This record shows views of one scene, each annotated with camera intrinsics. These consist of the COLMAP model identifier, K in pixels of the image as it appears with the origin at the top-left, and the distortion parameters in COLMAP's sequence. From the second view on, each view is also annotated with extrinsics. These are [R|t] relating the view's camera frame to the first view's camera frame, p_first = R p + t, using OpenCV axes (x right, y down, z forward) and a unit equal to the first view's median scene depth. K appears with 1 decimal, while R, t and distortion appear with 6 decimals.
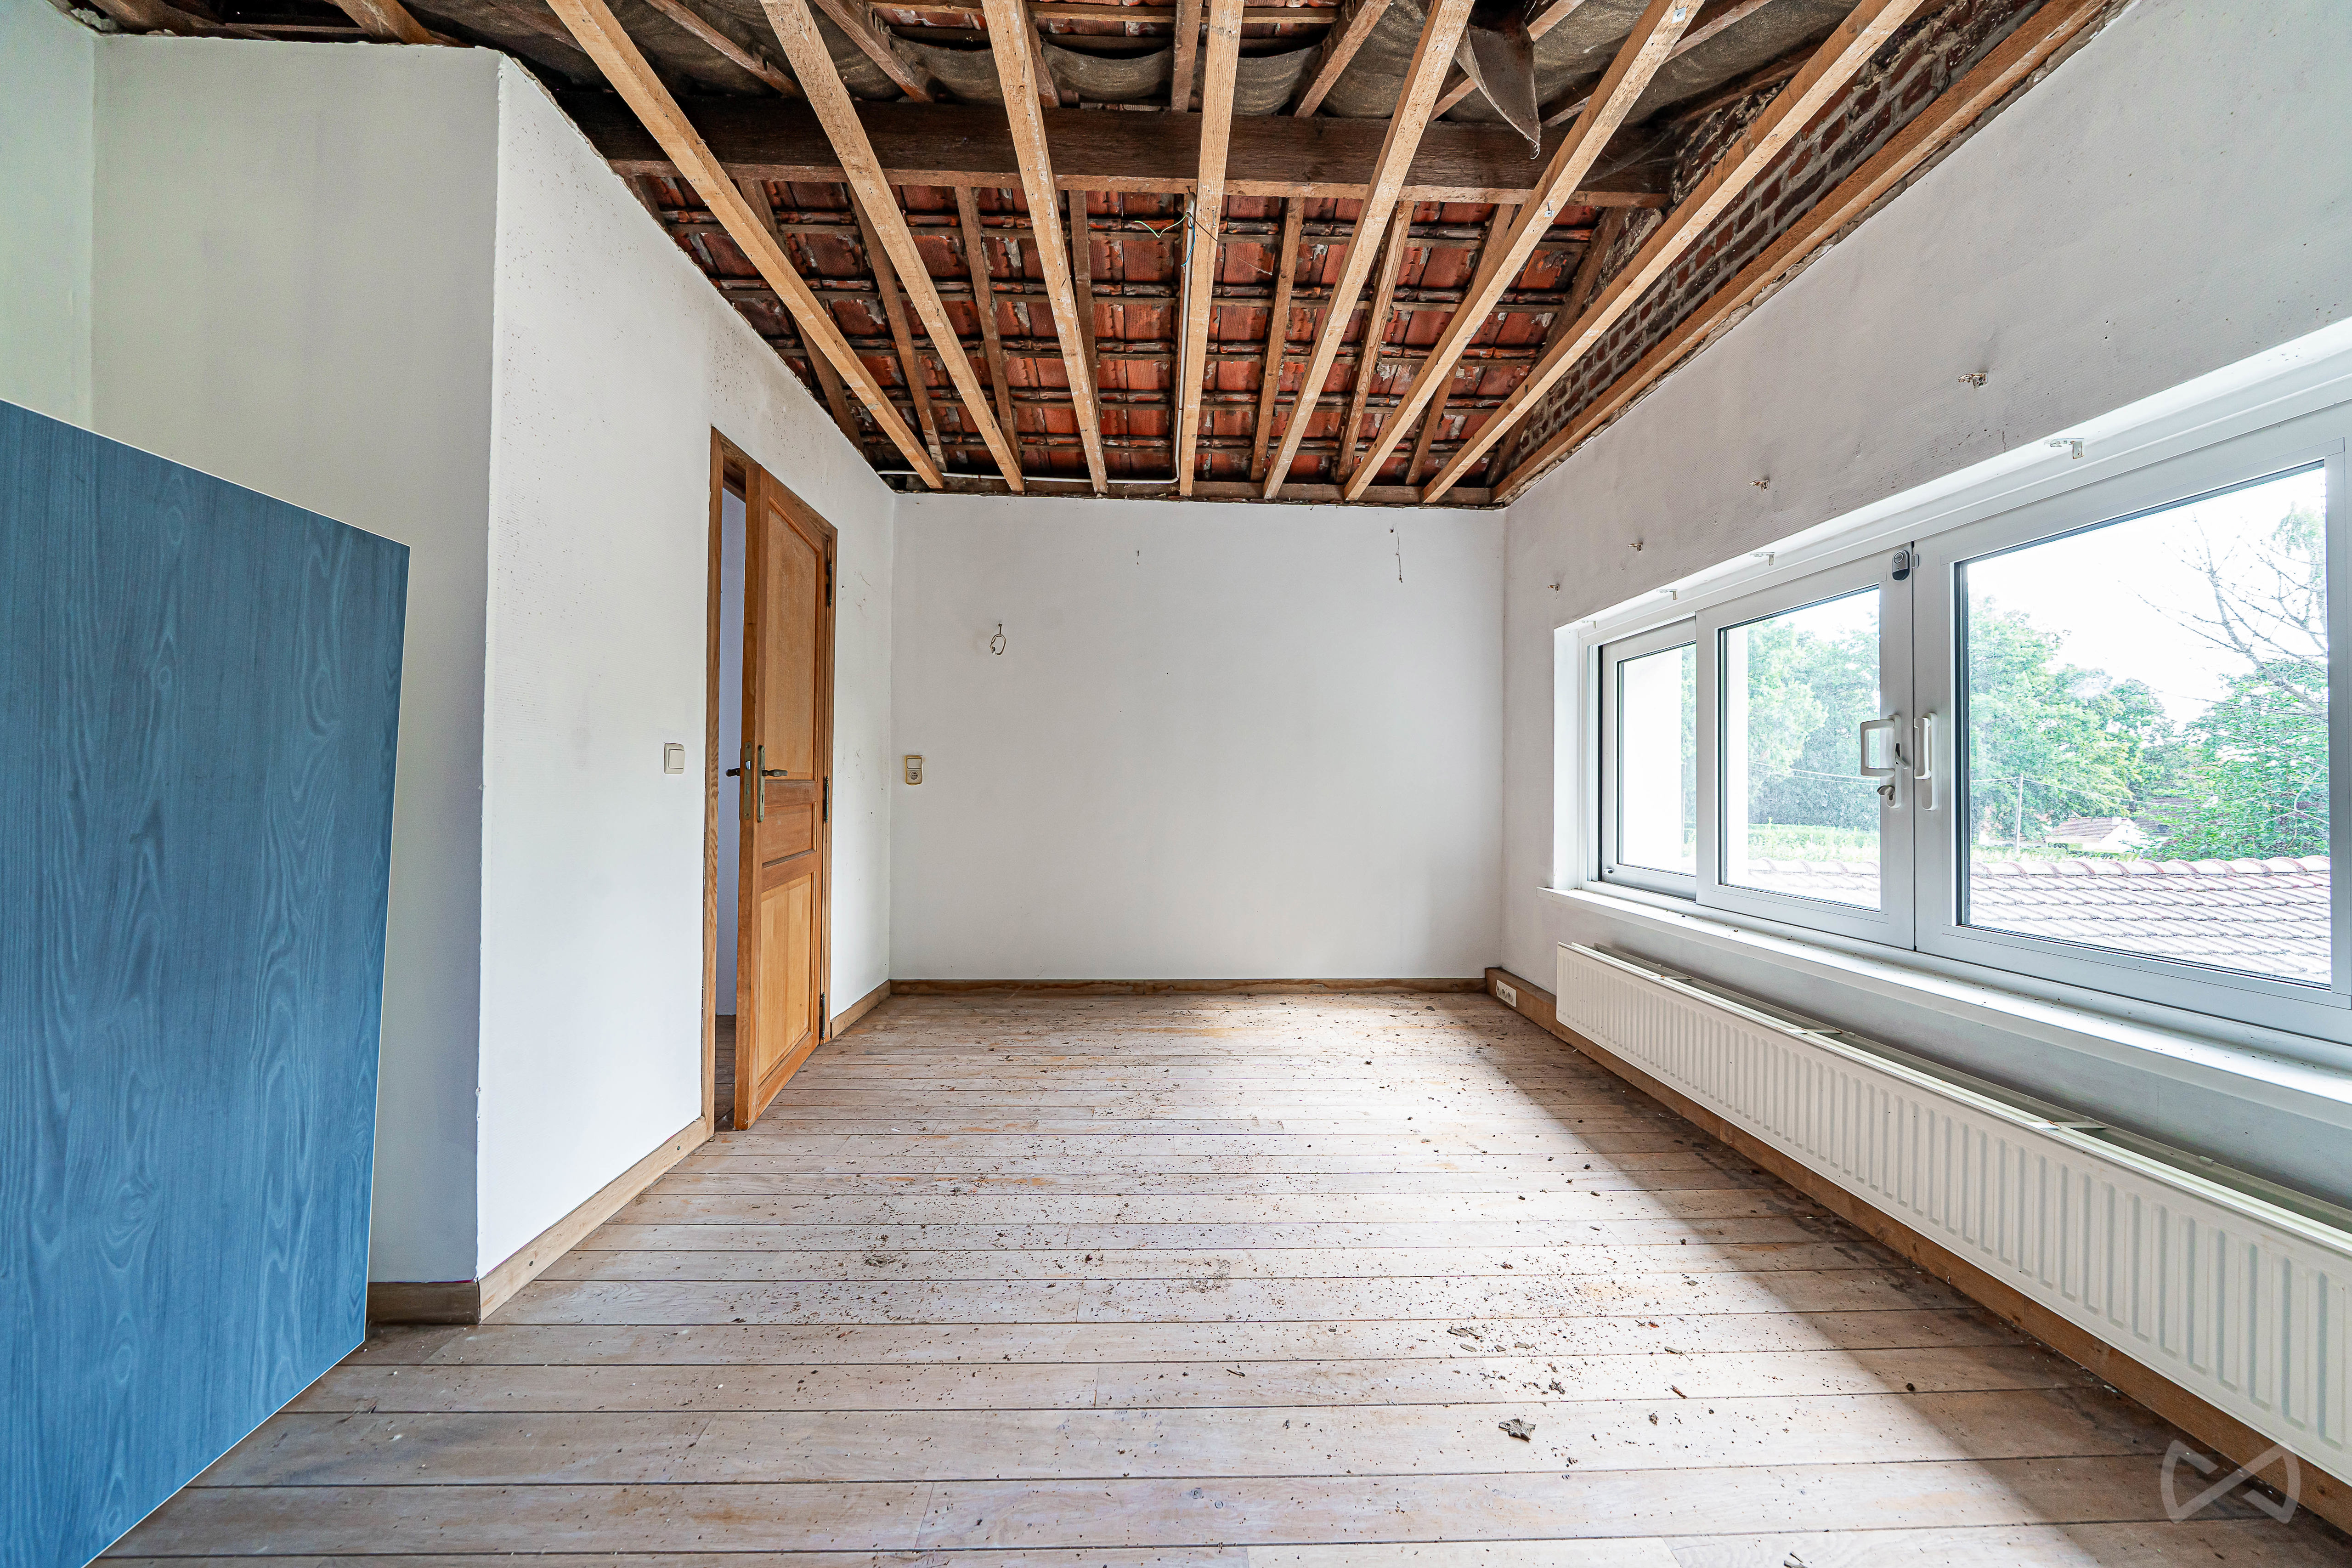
lens RADIAL K [[805.4, 0, 1181.7], [0, 805.4, 782.3], [0, 0, 1]] dist [-0.005624, 0.000383]
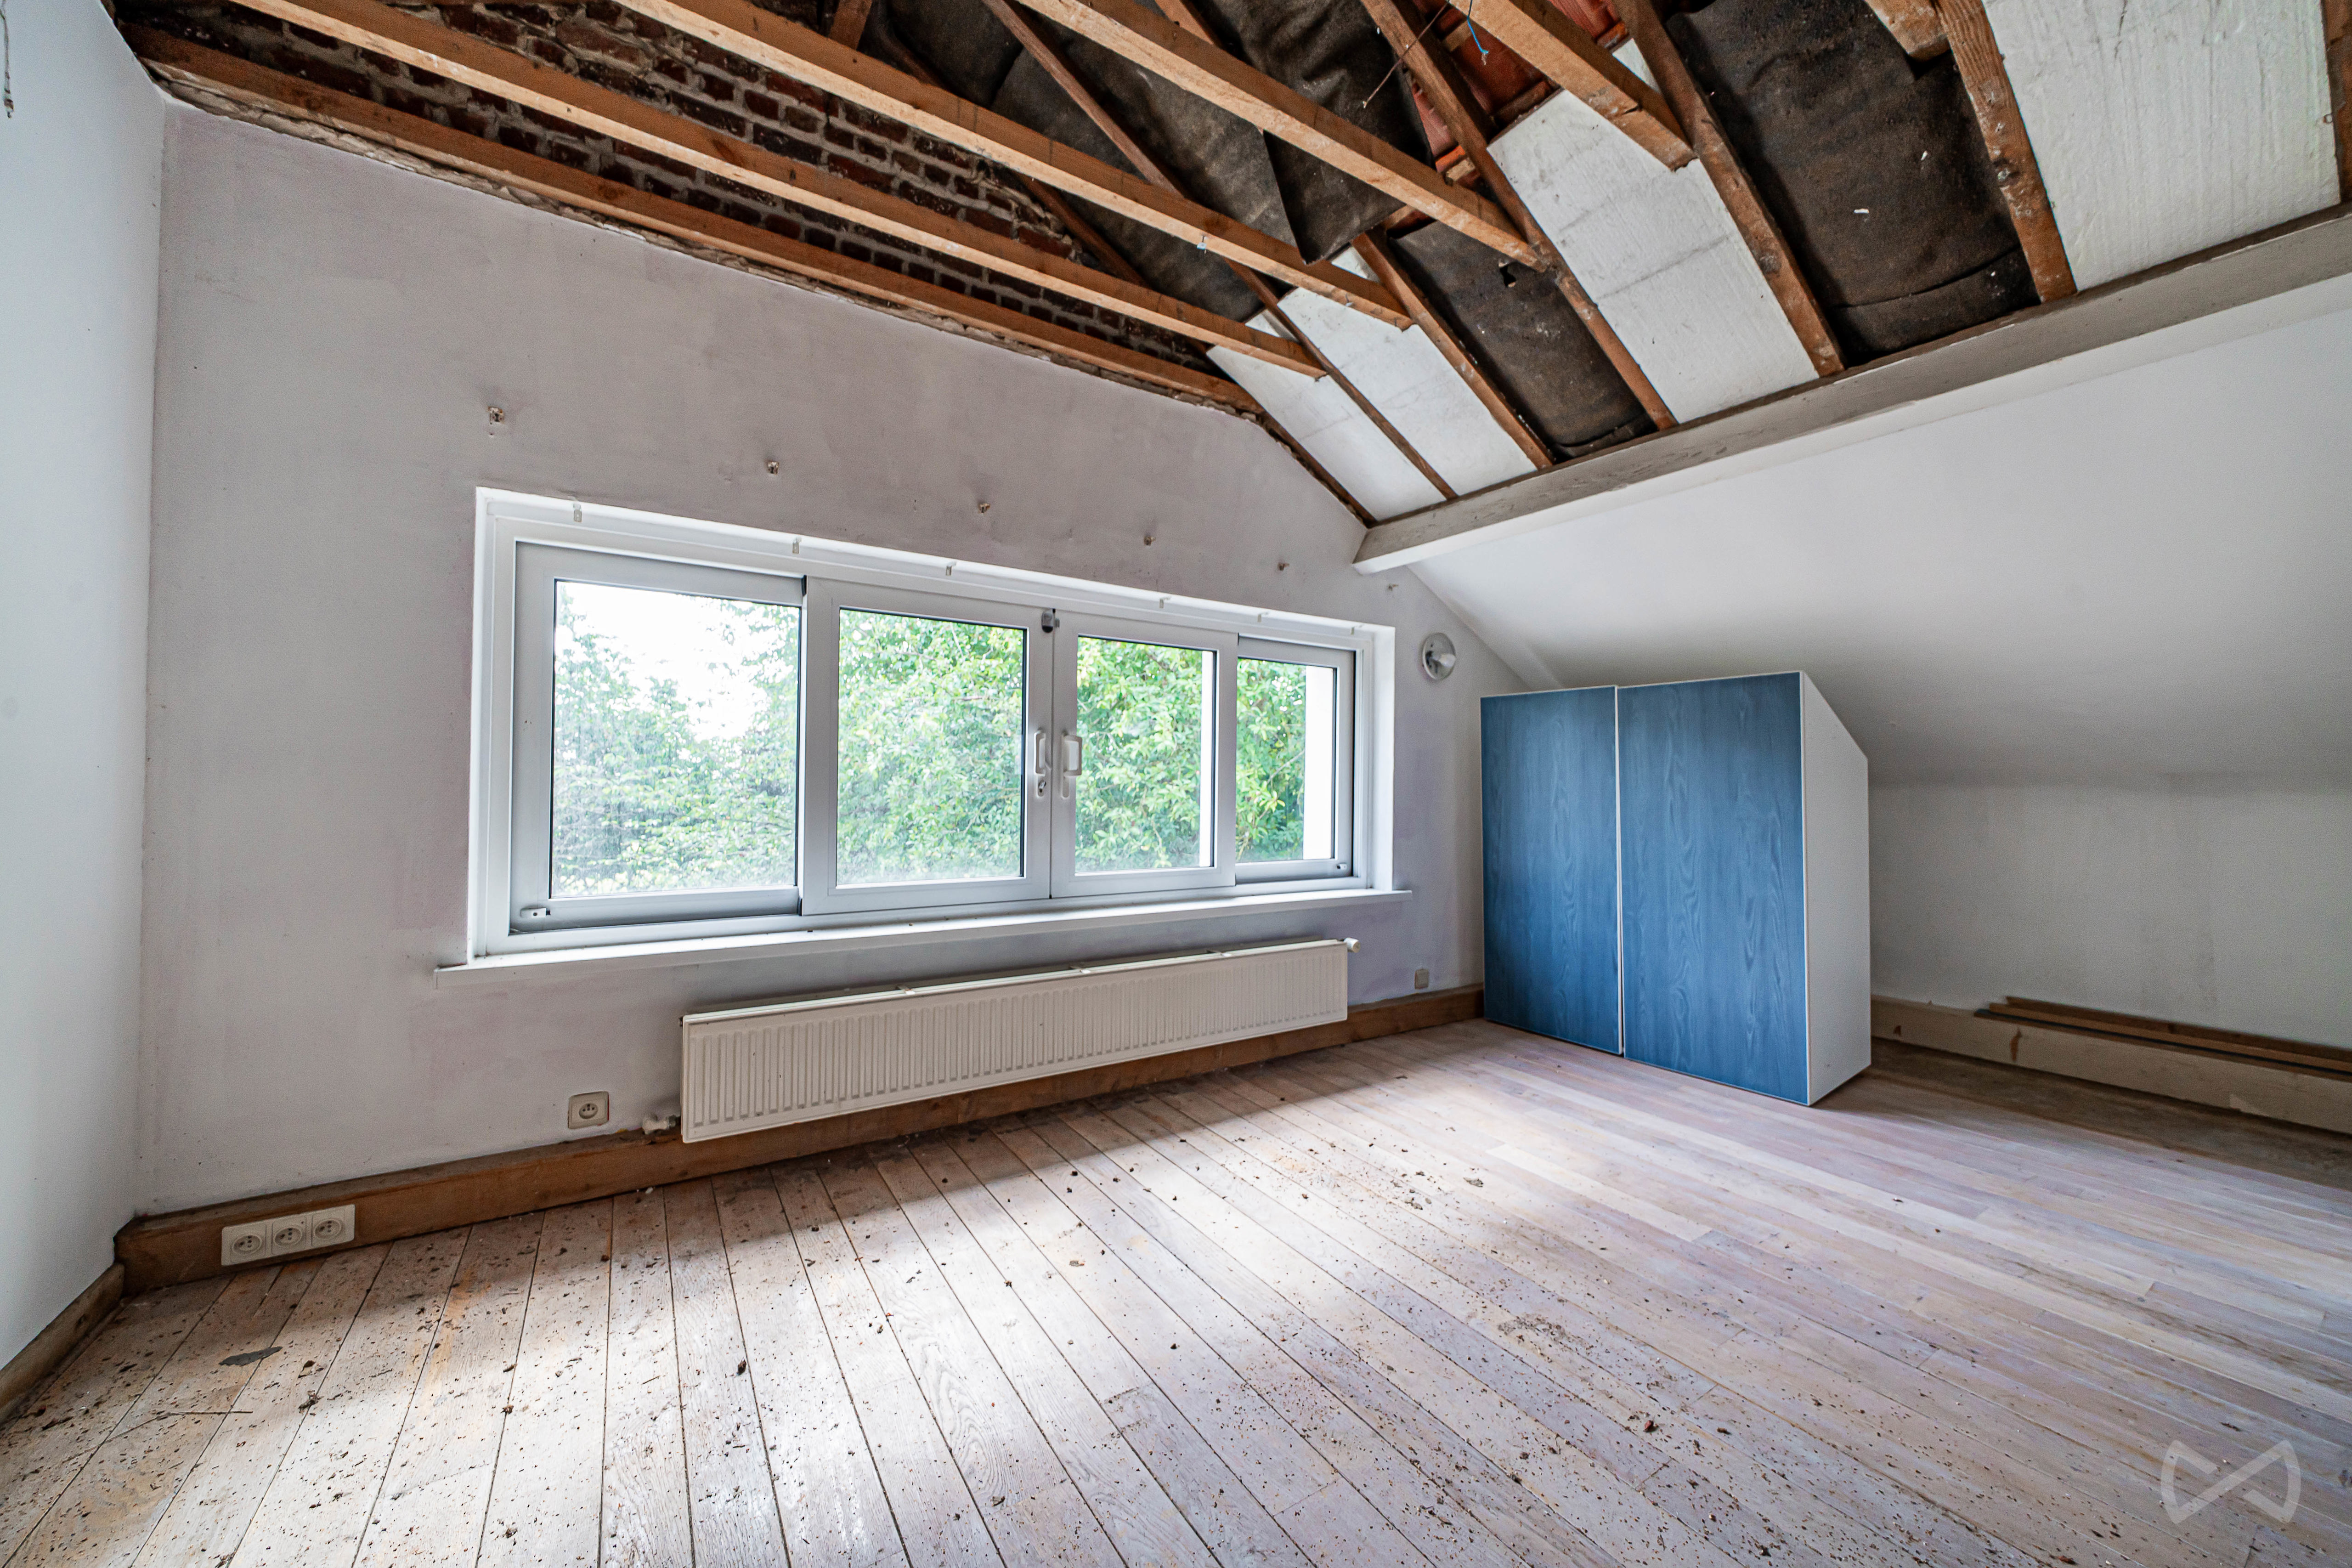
lens RADIAL K [[863.3, 0, 1180.1], [0, 863.3, 780.4], [0, 0, 1]] dist [-0.000537, -0.000008]
pose [[-0.514860, -0.011485, 0.857197, -0.495678], [-0.020491, 0.999789, 0.001088, -0.004797], [-0.857029, -0.017004, -0.514987, 1.555794]]
